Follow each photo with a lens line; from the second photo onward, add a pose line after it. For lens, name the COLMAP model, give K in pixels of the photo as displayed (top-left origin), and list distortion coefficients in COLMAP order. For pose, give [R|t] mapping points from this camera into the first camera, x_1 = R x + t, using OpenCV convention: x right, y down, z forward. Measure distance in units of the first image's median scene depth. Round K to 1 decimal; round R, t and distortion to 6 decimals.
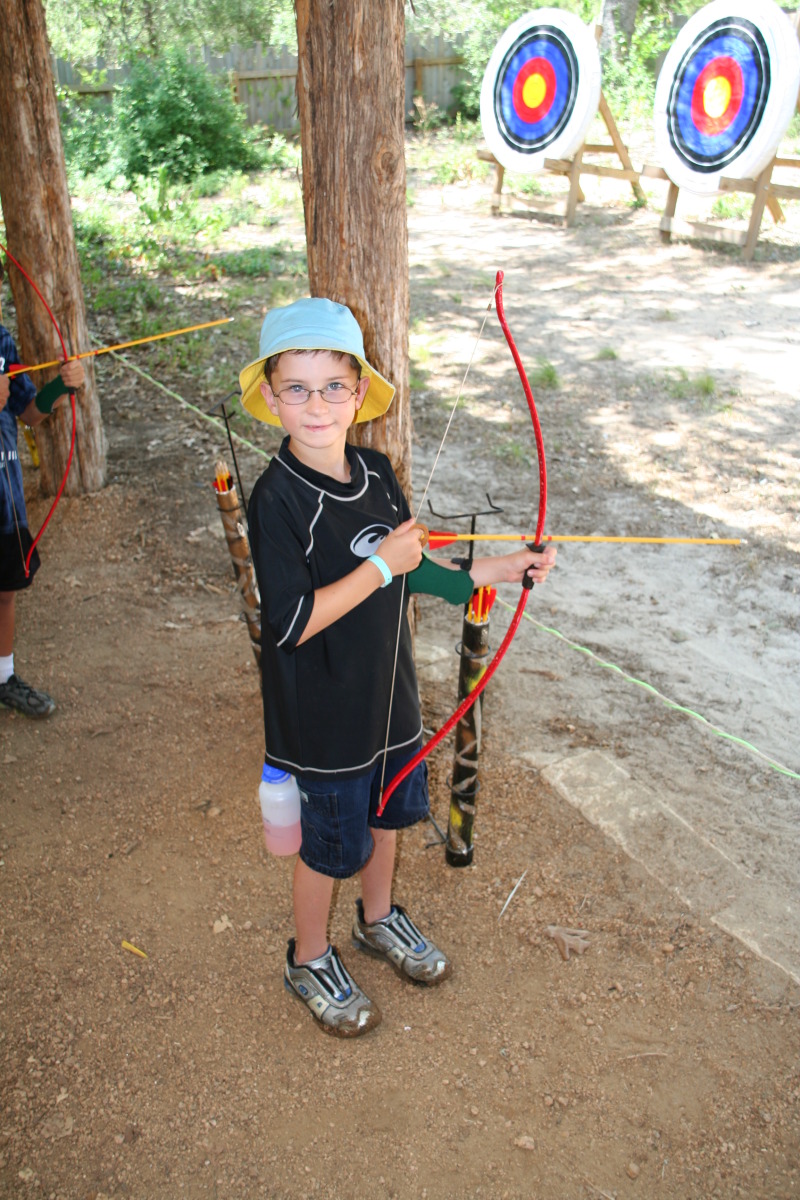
lens RADIAL K [[1264.8, 0, 405.1], [0, 1264.8, 596.3], [0, 0, 1]] dist [-0.099082, 0.321254]
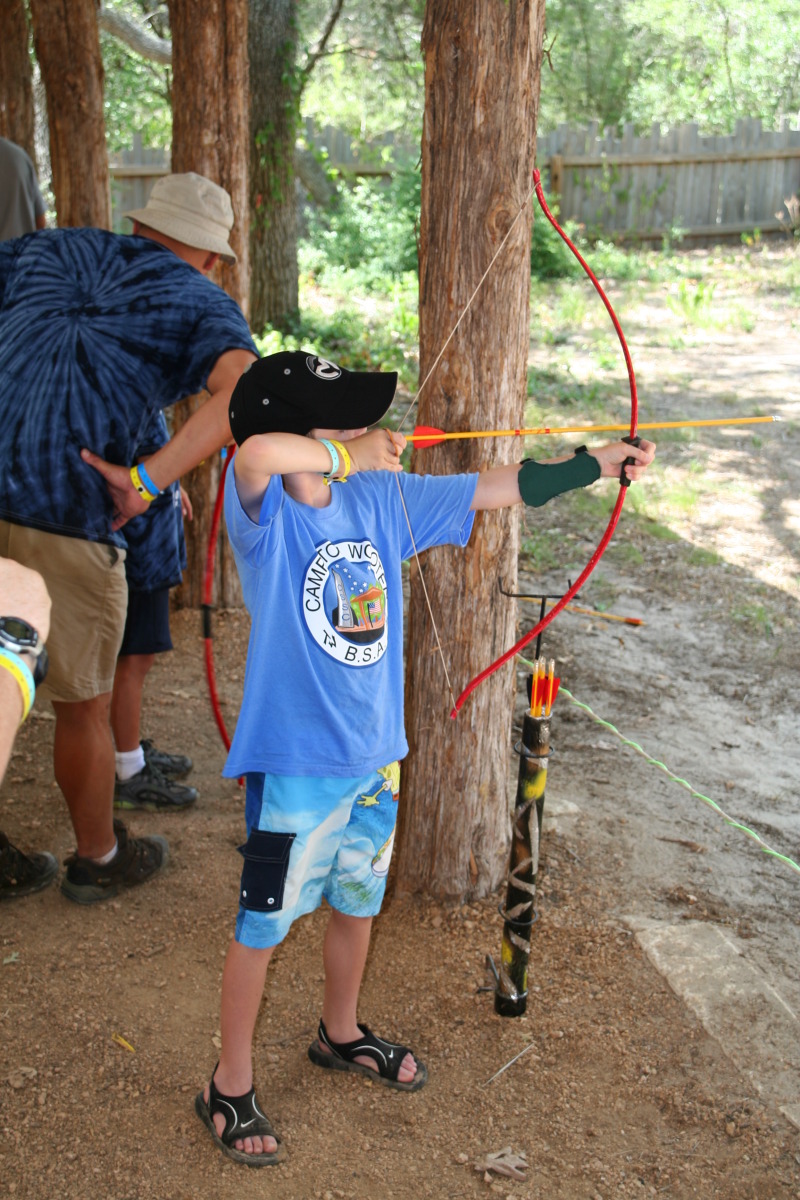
lens RADIAL K [[1765.3, 0, 400.0], [0, 1765.3, 600.0], [0, 0, 1]] dist [0.044045, 0.681012]
pose [[0.973084, 0.098177, -0.208490, 0.161429], [-0.128966, 0.981772, -0.139613, 0.094944], [0.190983, 0.162743, 0.968008, -0.186398]]
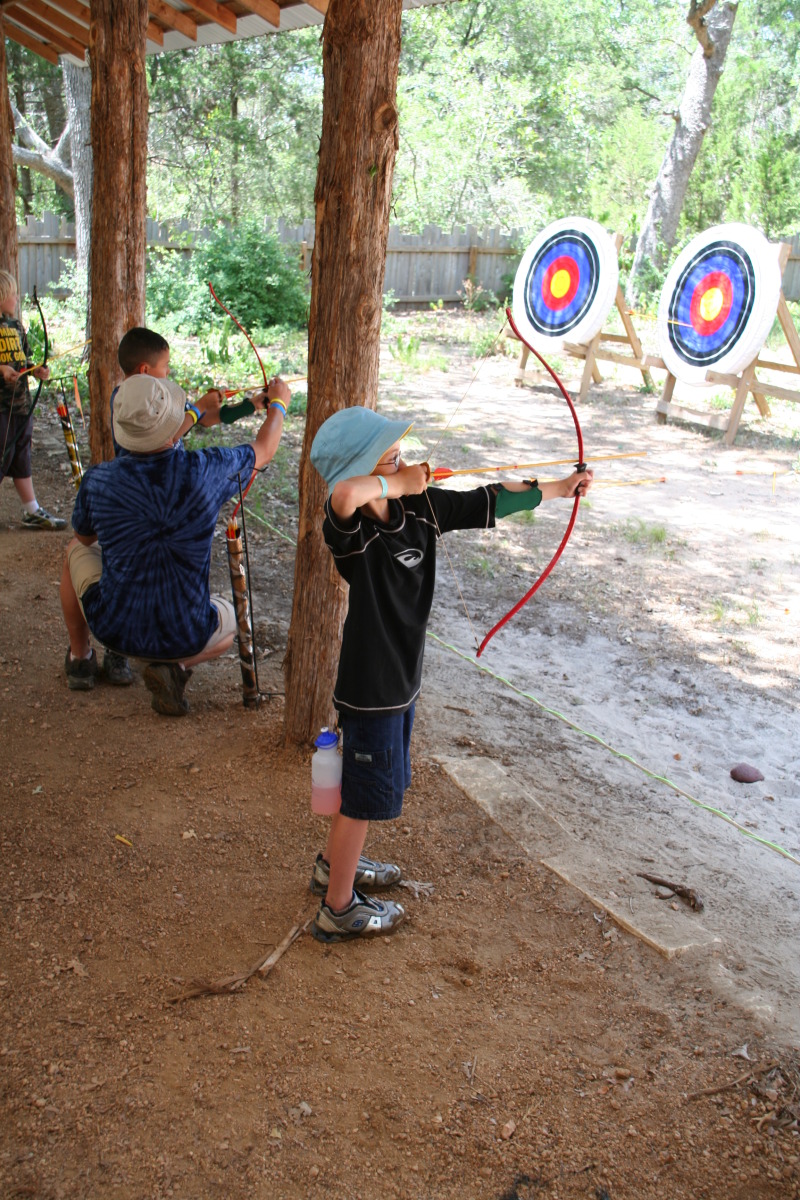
lens RADIAL K [[1264.8, 0, 405.1], [0, 1264.8, 596.3], [0, 0, 1]] dist [-0.099082, 0.321254]
pose [[0.994398, 0.102538, -0.025681, 0.076656], [-0.105003, 0.986151, -0.128376, 0.123900], [0.012162, 0.130353, 0.991393, -0.309170]]
